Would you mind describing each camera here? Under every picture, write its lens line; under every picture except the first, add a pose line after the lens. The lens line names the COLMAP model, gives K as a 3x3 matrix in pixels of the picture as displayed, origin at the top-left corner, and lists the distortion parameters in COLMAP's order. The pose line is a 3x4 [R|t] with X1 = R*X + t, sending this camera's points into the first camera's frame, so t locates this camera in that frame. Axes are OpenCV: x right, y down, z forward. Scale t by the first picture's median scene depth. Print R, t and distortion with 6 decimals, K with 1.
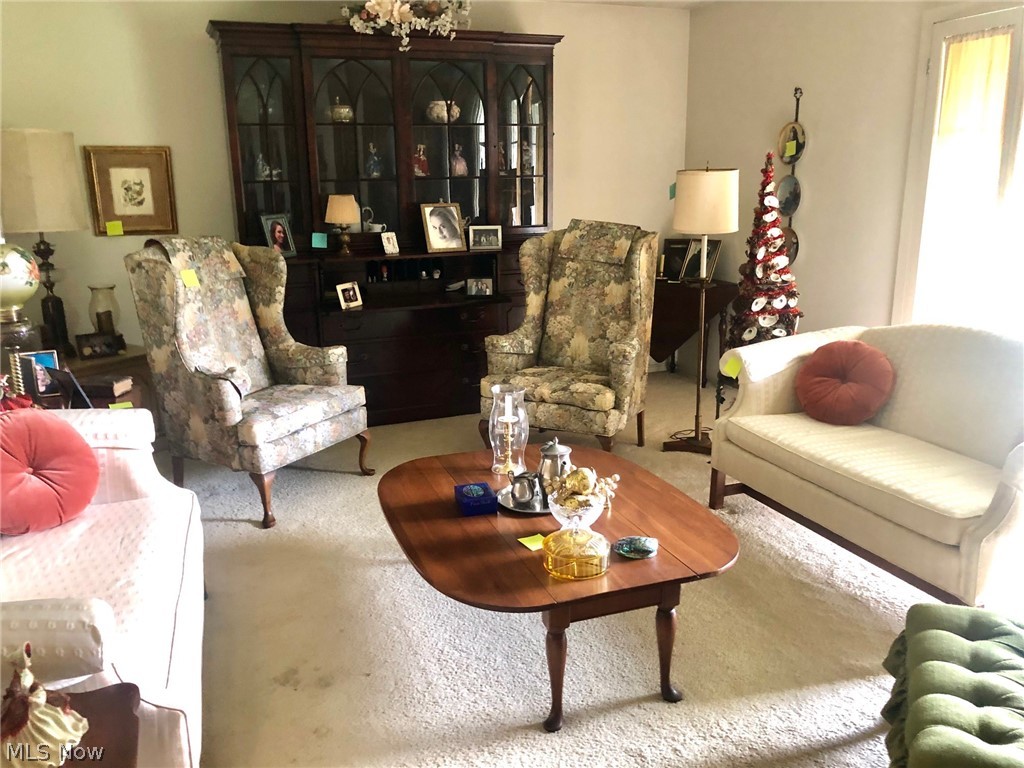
lens RADIAL K [[827.9, 0, 513.2], [0, 827.9, 381.4], [0, 0, 1]] dist [0.032083, -0.028293]
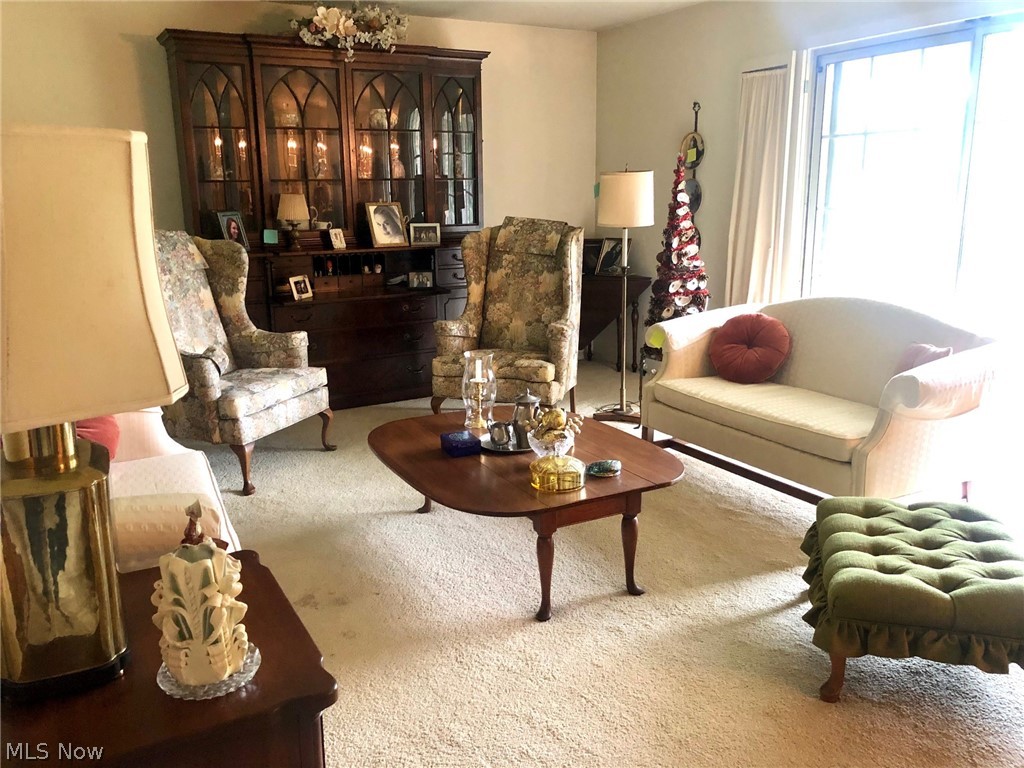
lens RADIAL K [[827.9, 0, 517.4], [0, 827.9, 383.1], [0, 0, 1]] dist [0.032083, -0.028293]
pose [[0.990290, -0.029282, 0.135900, -0.081120], [0.031834, 0.999355, -0.016644, 0.052854], [-0.135325, 0.020808, 0.990583, -0.109769]]
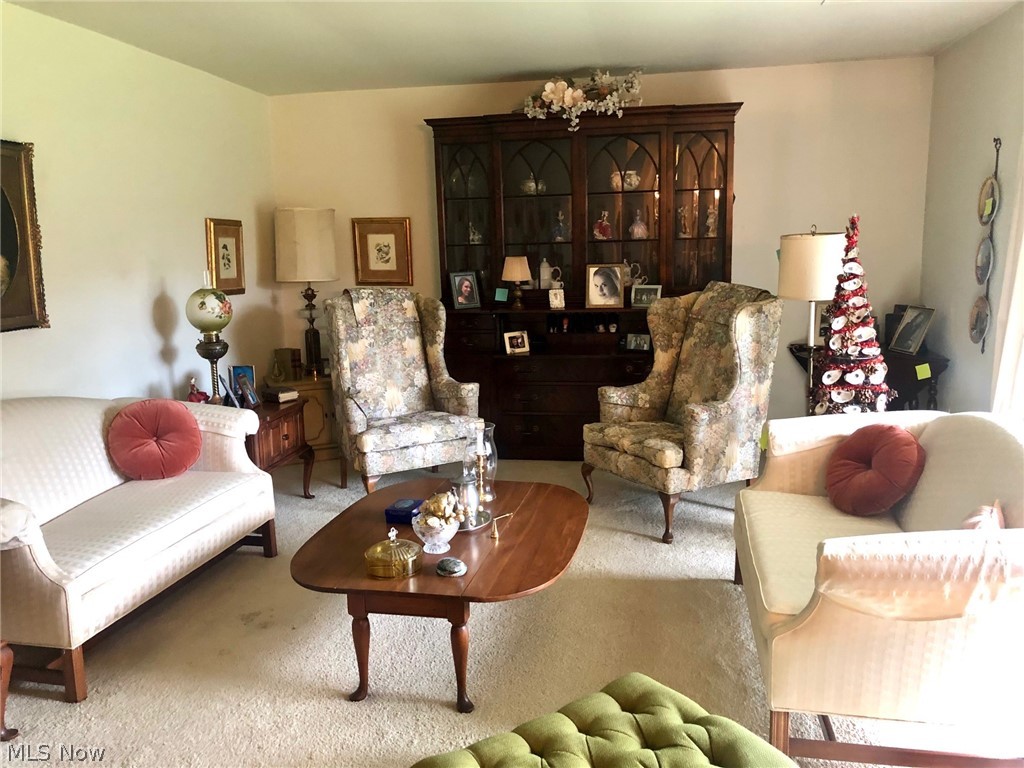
lens RADIAL K [[827.9, 0, 534.3], [0, 827.9, 391.2], [0, 0, 1]] dist [0.032083, -0.028293]
pose [[0.855807, 0.092643, -0.508931, 0.475133], [-0.118334, 0.992806, -0.018264, -0.020327], [0.503578, 0.075854, 0.860613, 0.030886]]
